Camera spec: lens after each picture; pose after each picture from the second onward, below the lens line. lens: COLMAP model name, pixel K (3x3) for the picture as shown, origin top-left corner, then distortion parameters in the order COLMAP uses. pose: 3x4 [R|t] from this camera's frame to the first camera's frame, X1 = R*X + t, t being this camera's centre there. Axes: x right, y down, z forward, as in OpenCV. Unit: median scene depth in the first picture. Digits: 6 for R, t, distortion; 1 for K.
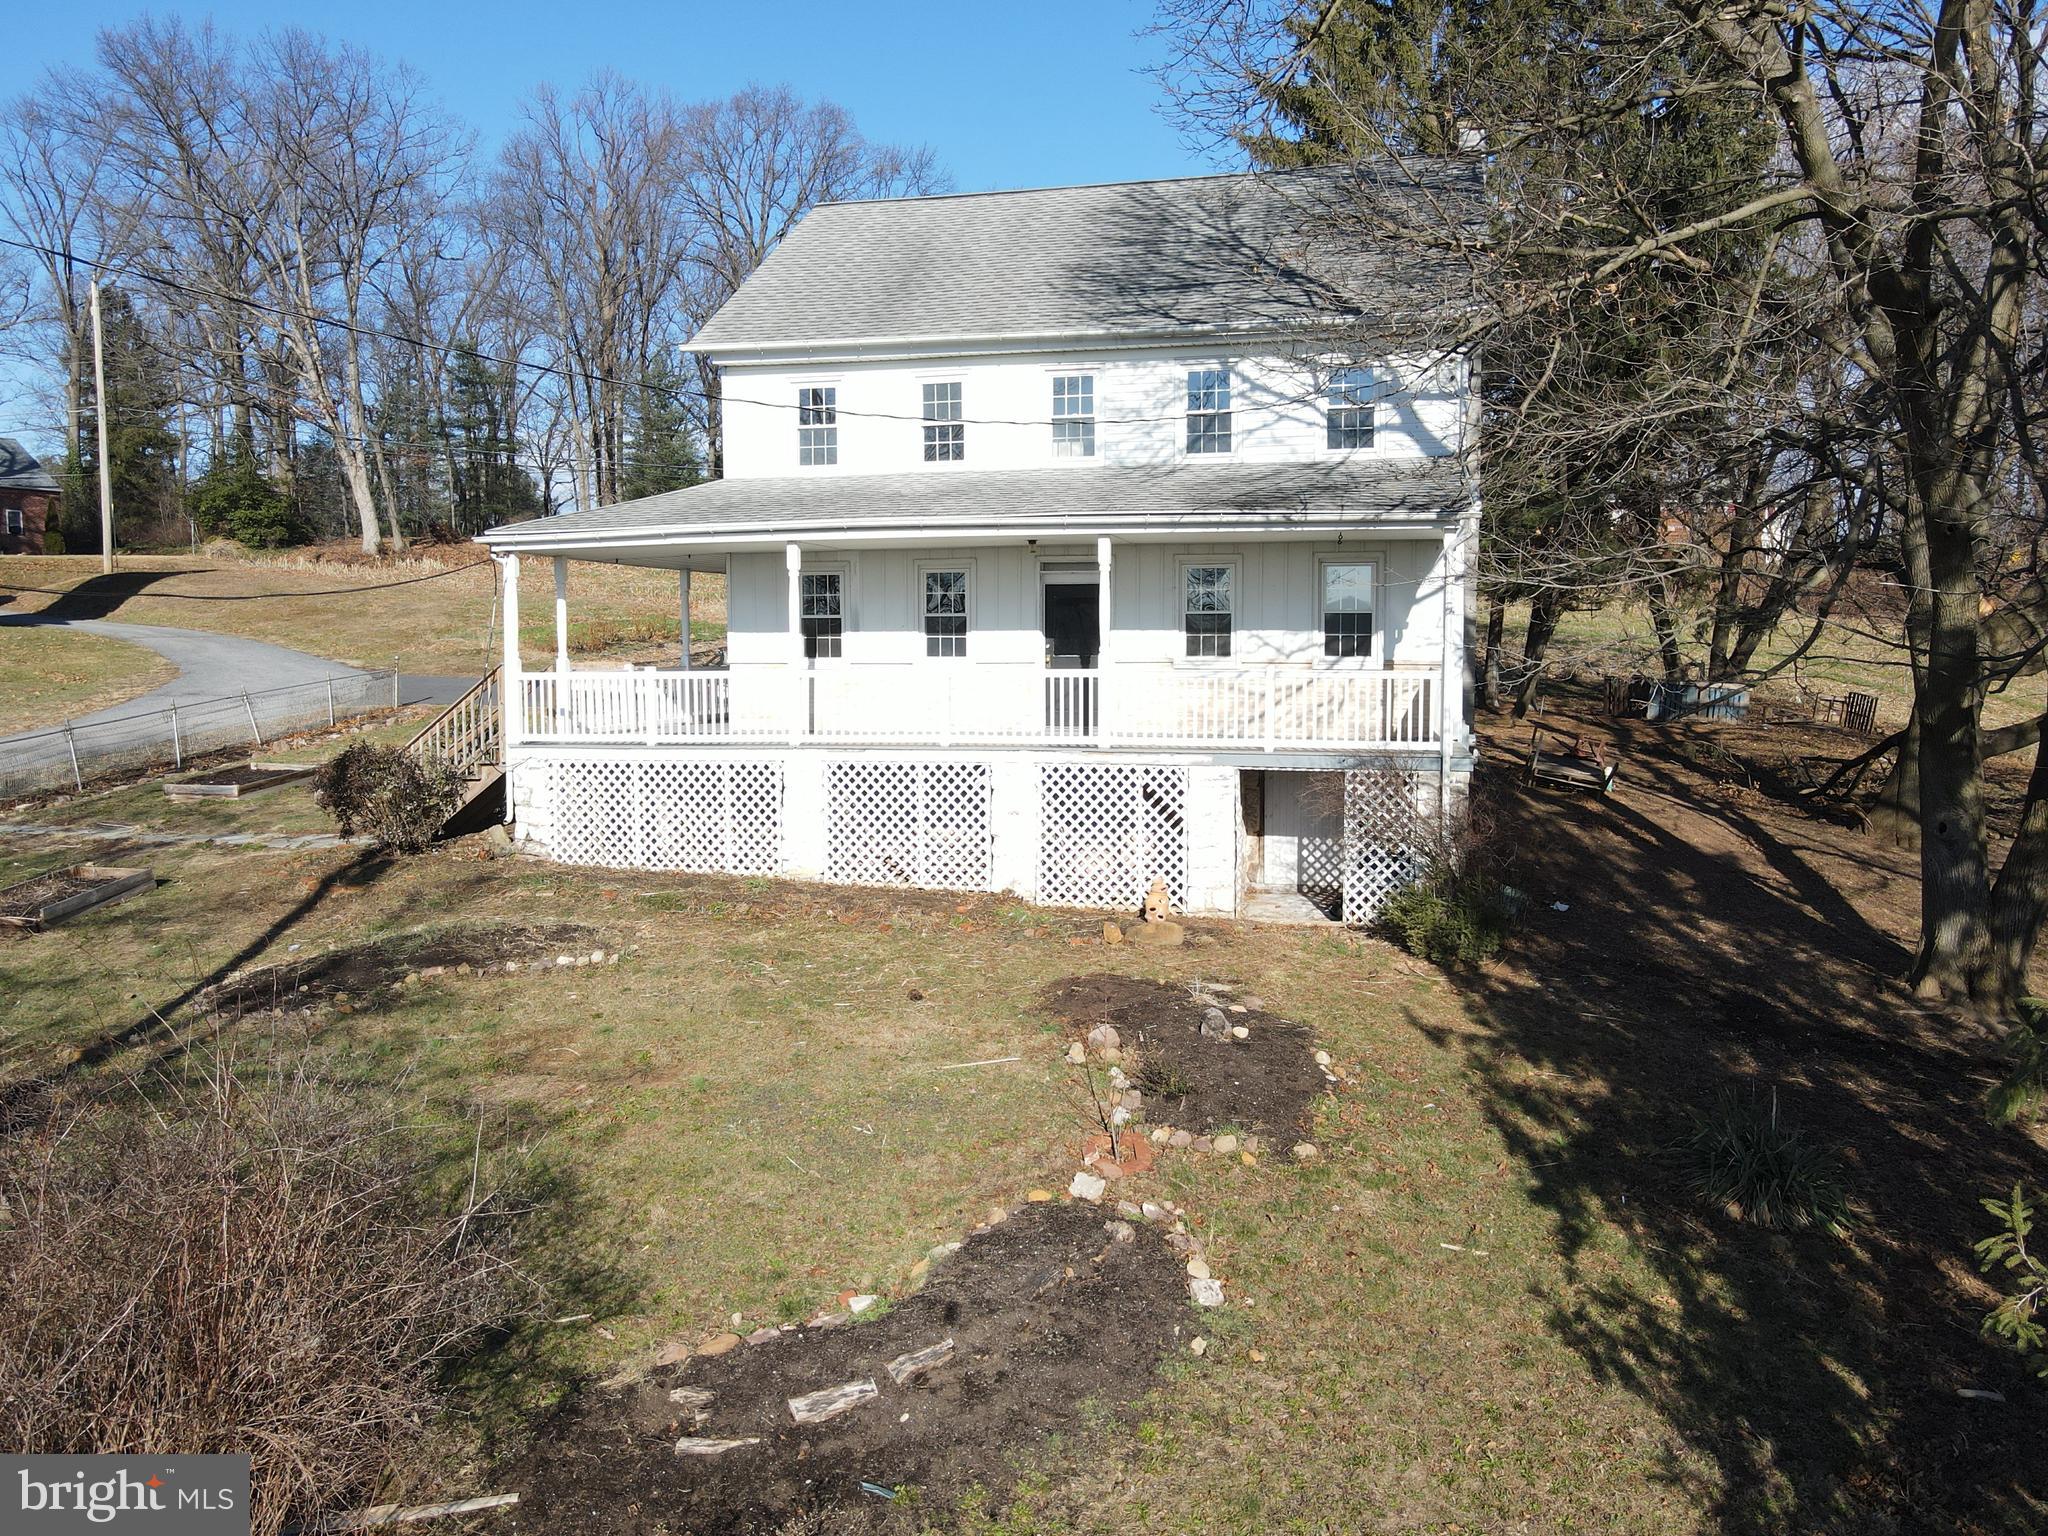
lens RADIAL K [[1510.7, 0, 1015.7], [0, 1510.7, 758.4], [0, 0, 1]] dist [0.001042, 0.019225]
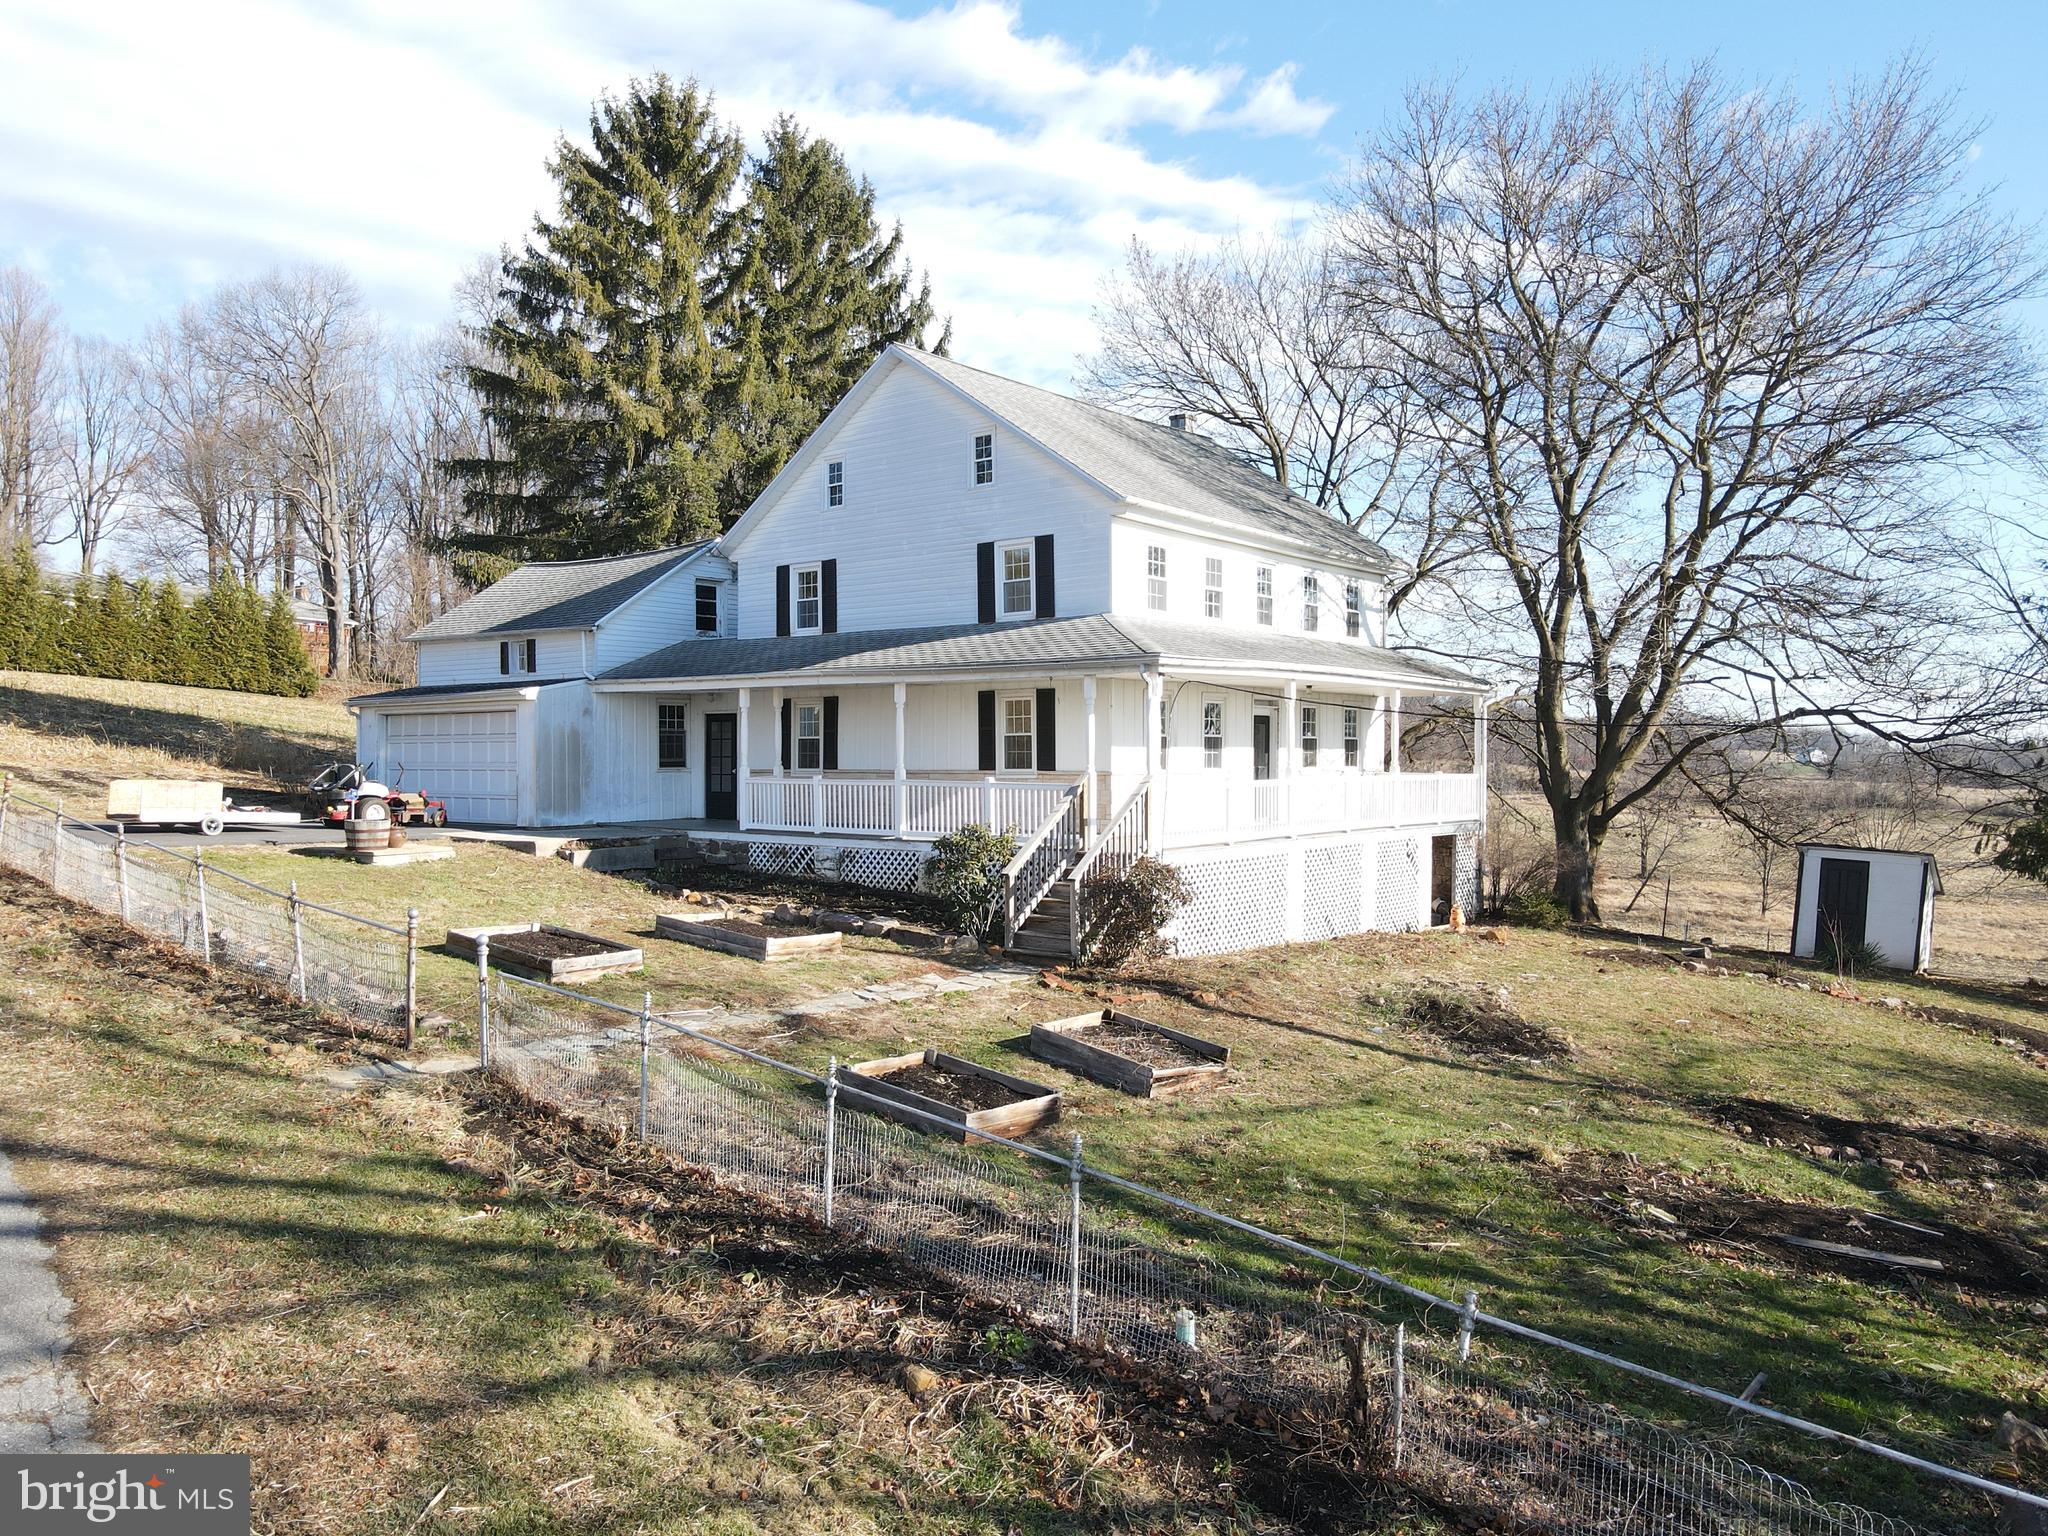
lens RADIAL K [[1510.7, 0, 1020.0], [0, 1510.7, 765.5], [0, 0, 1]] dist [0.001042, 0.019225]
pose [[0.430274, -0.002360, 0.902695, -1.414872], [0.066022, 0.997401, -0.028862, -0.047472], [-0.900281, 0.072016, 0.429311, 0.656650]]
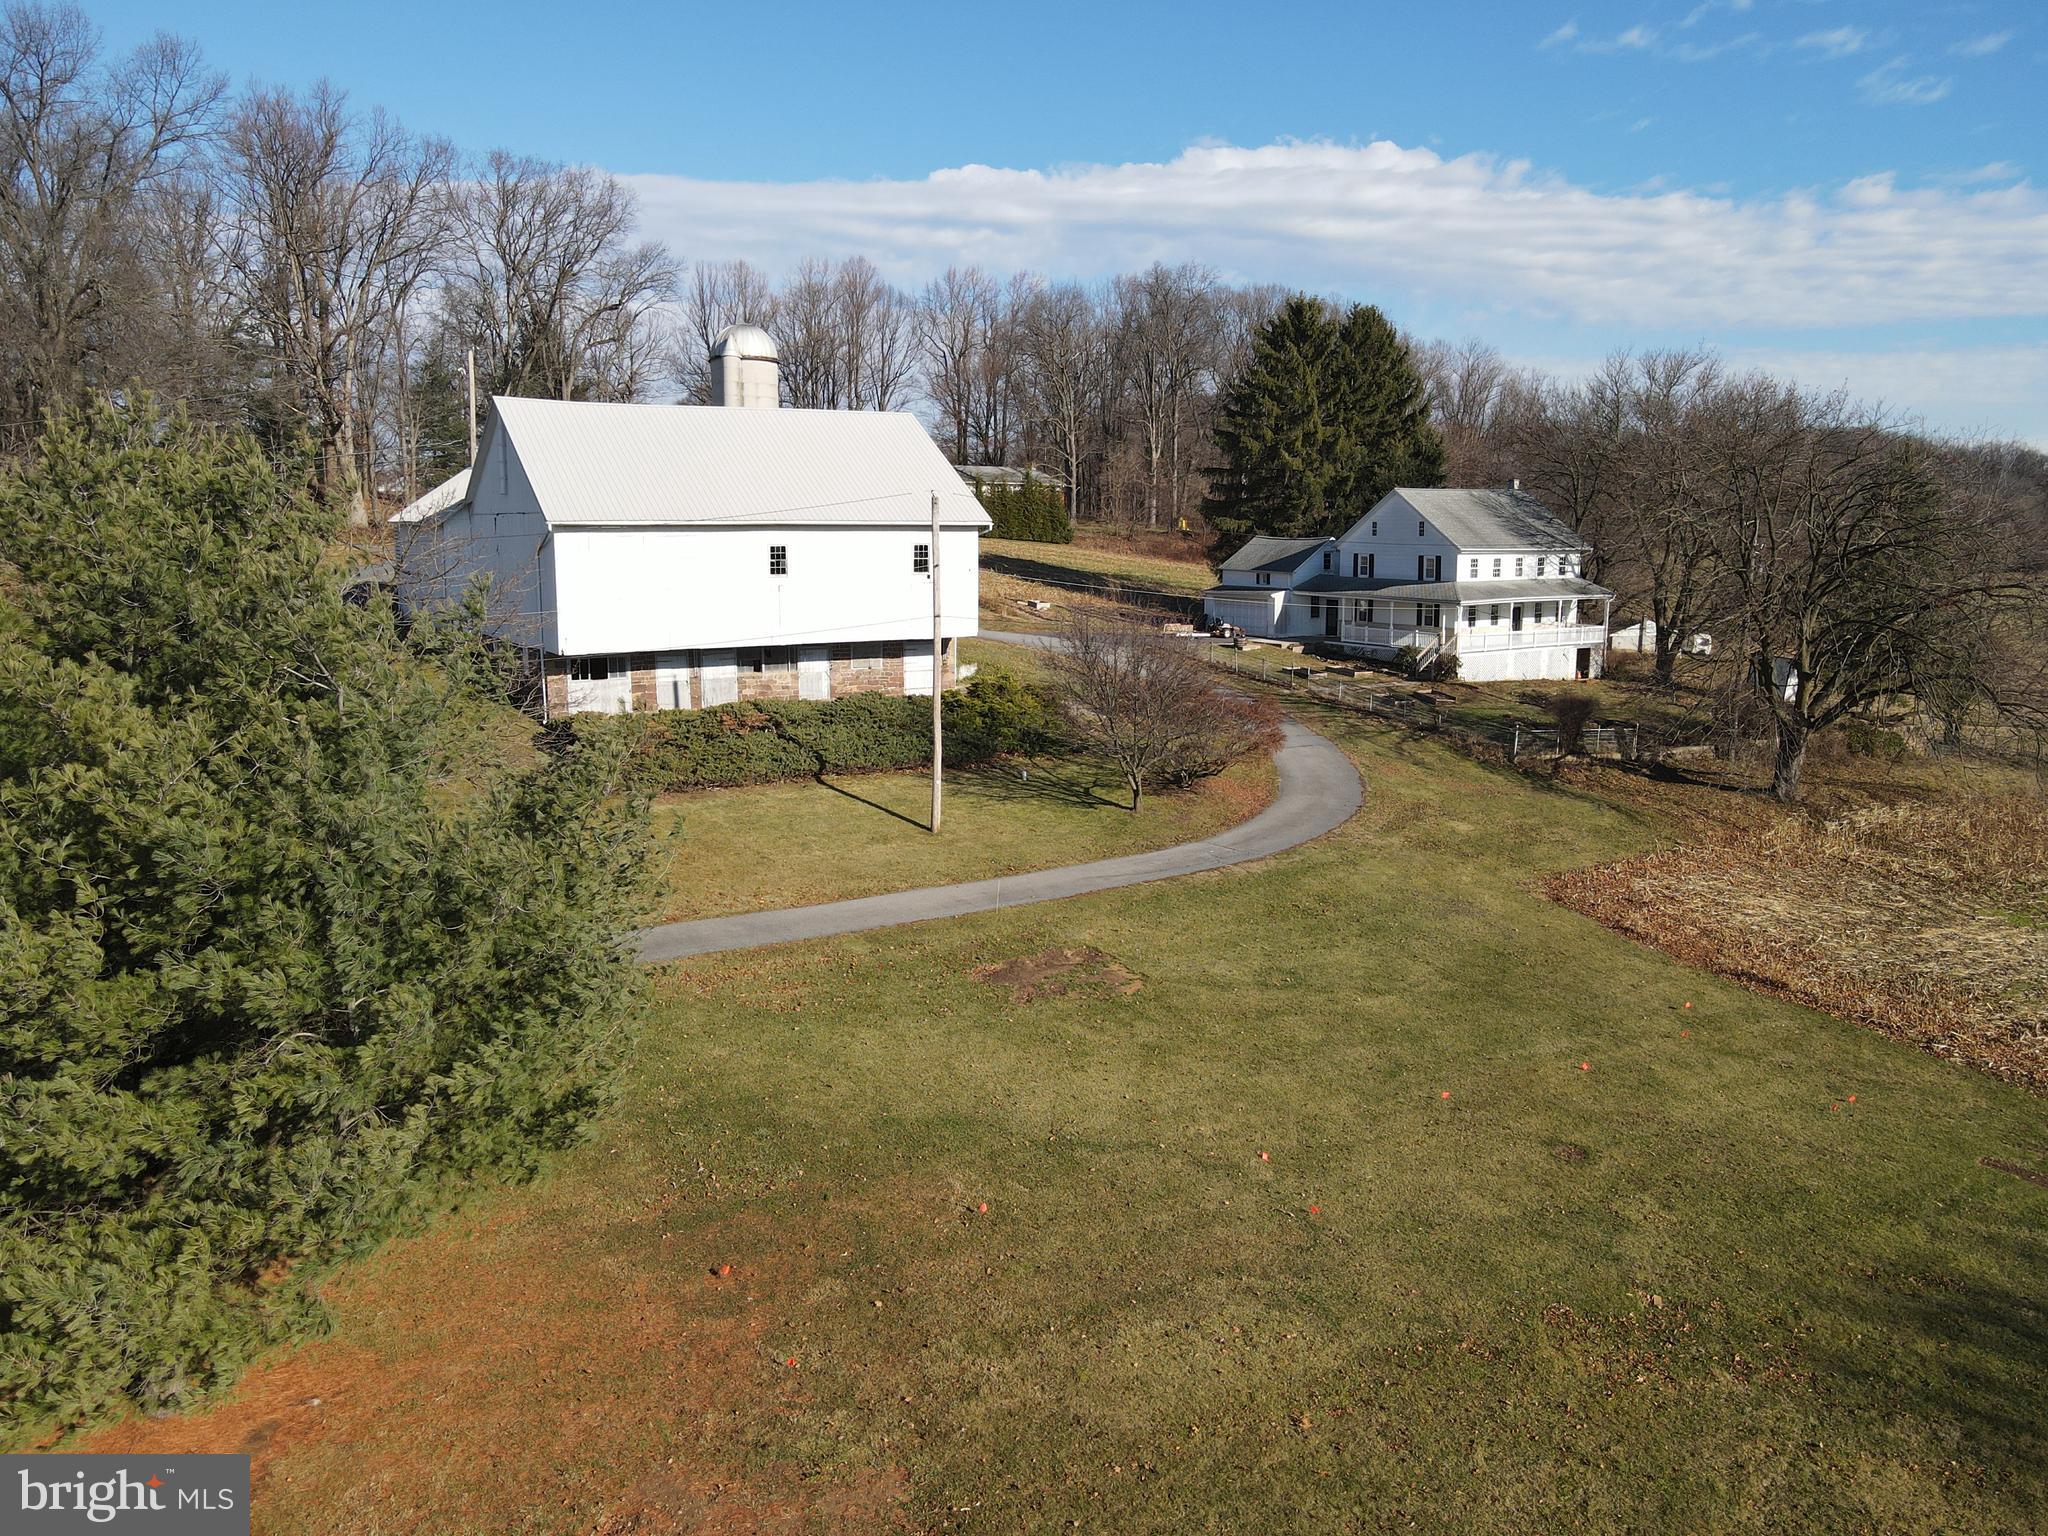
lens RADIAL K [[1510.7, 0, 1028.1], [0, 1510.7, 758.1], [0, 0, 1]] dist [0.001042, 0.019225]
pose [[0.703292, -0.108342, 0.702597, -4.198405], [0.052372, 0.993529, 0.100782, -0.206409], [-0.708969, -0.034083, 0.704415, -1.076862]]
